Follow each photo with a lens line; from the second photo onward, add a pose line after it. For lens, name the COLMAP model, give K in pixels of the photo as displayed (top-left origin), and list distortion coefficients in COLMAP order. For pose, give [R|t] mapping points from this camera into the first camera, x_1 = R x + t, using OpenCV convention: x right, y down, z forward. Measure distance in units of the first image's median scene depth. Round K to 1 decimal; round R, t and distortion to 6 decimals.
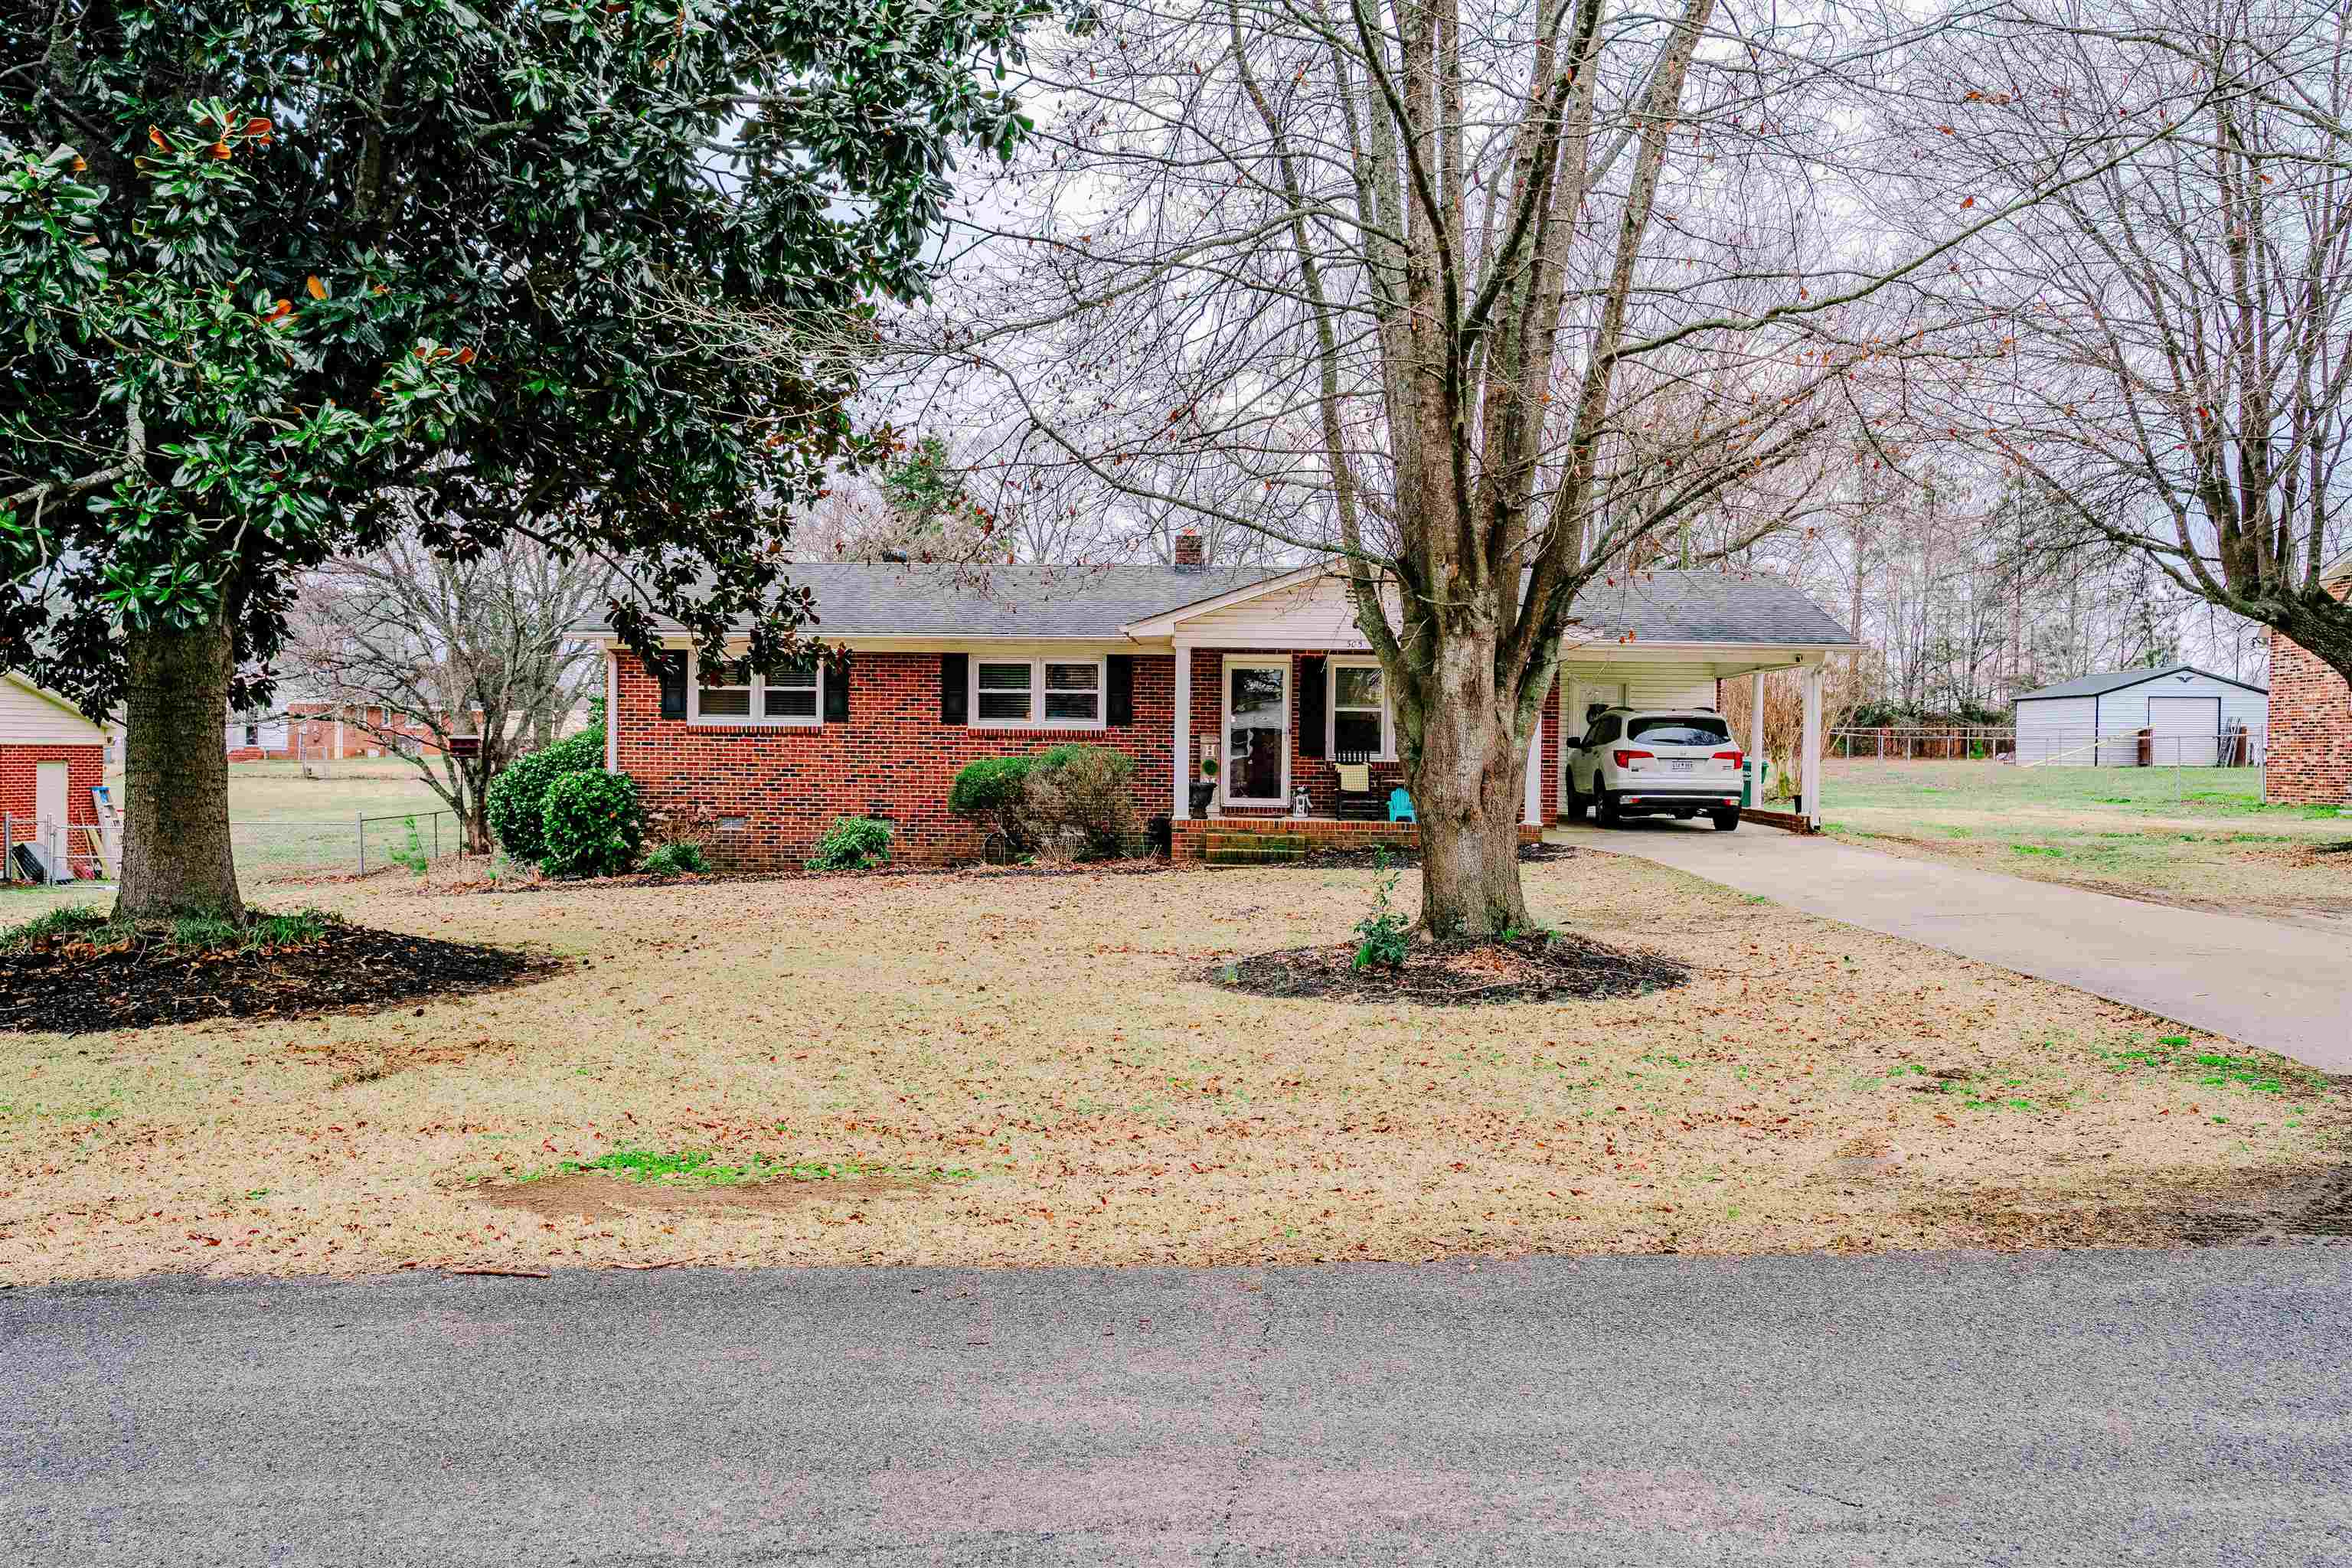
lens RADIAL K [[1871.9, 0, 1171.8], [0, 1871.9, 778.7], [0, 0, 1]] dist [0.037274, -0.004674]
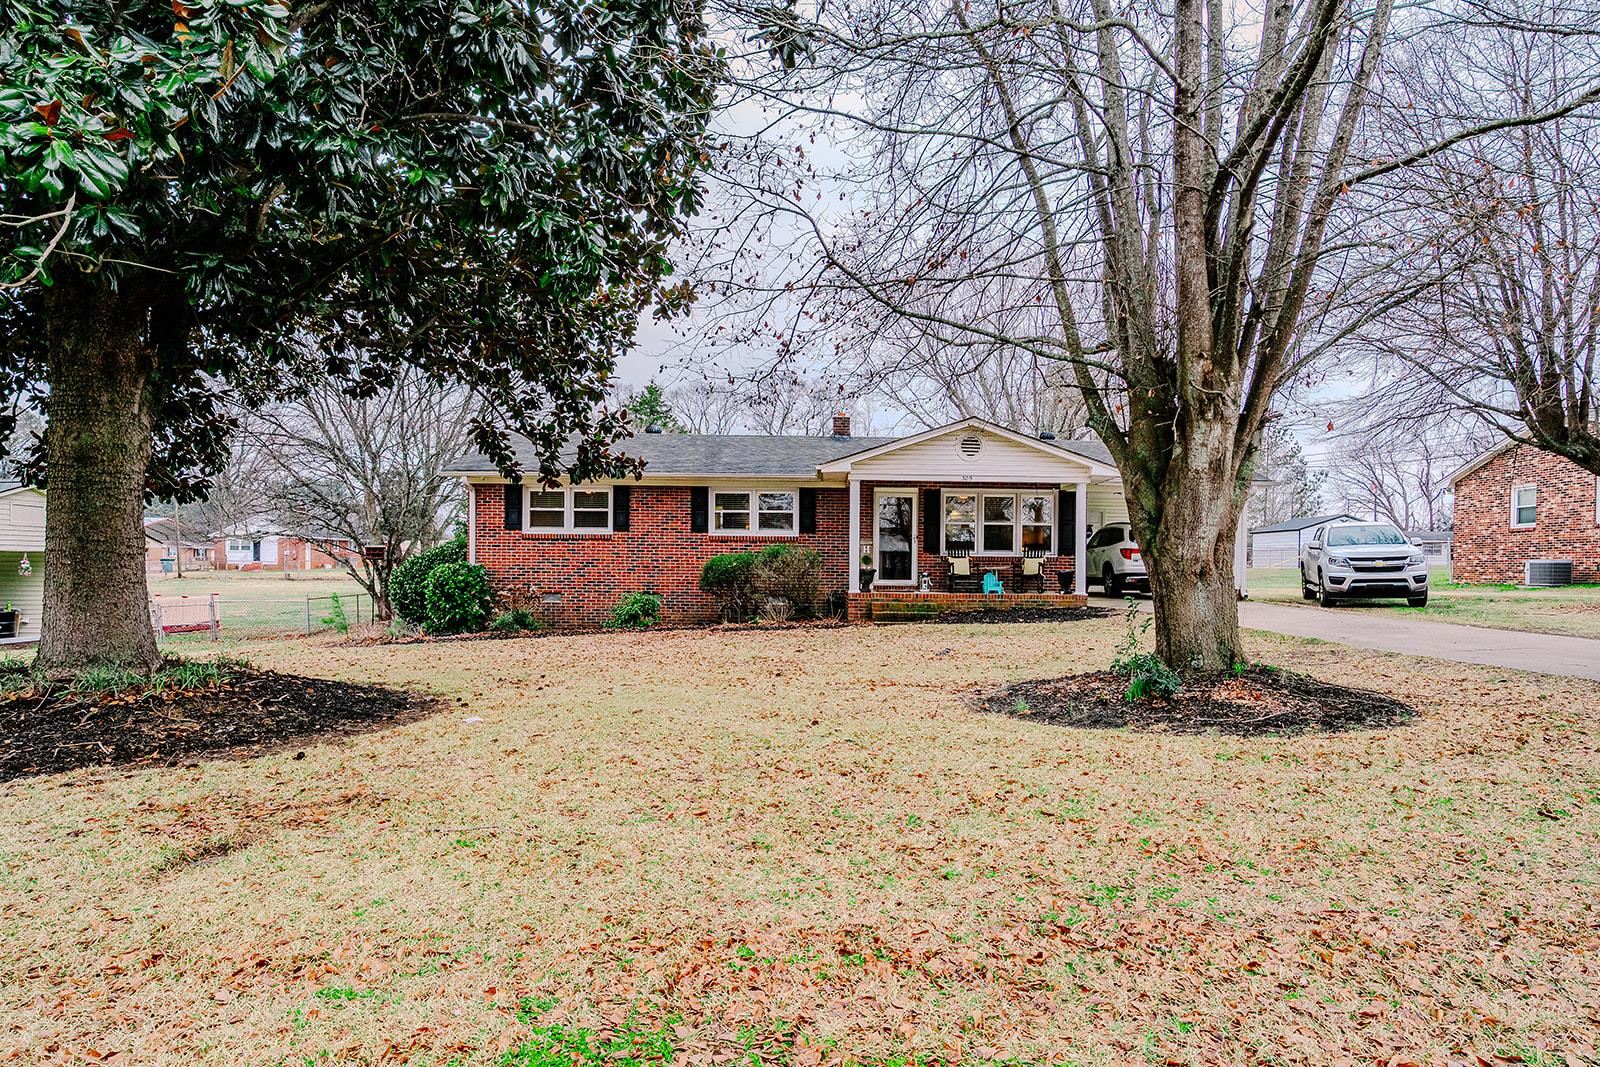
lens RADIAL K [[958.9, 0, 846.0], [0, 958.9, 594.8], [0, 0, 1]] dist [-0.023749, 0.003038]
pose [[0.996059, -0.004708, 0.088569, -0.070803], [0.003768, 0.999935, 0.010787, 0.014799], [-0.088614, -0.010411, 0.996012, 0.221073]]
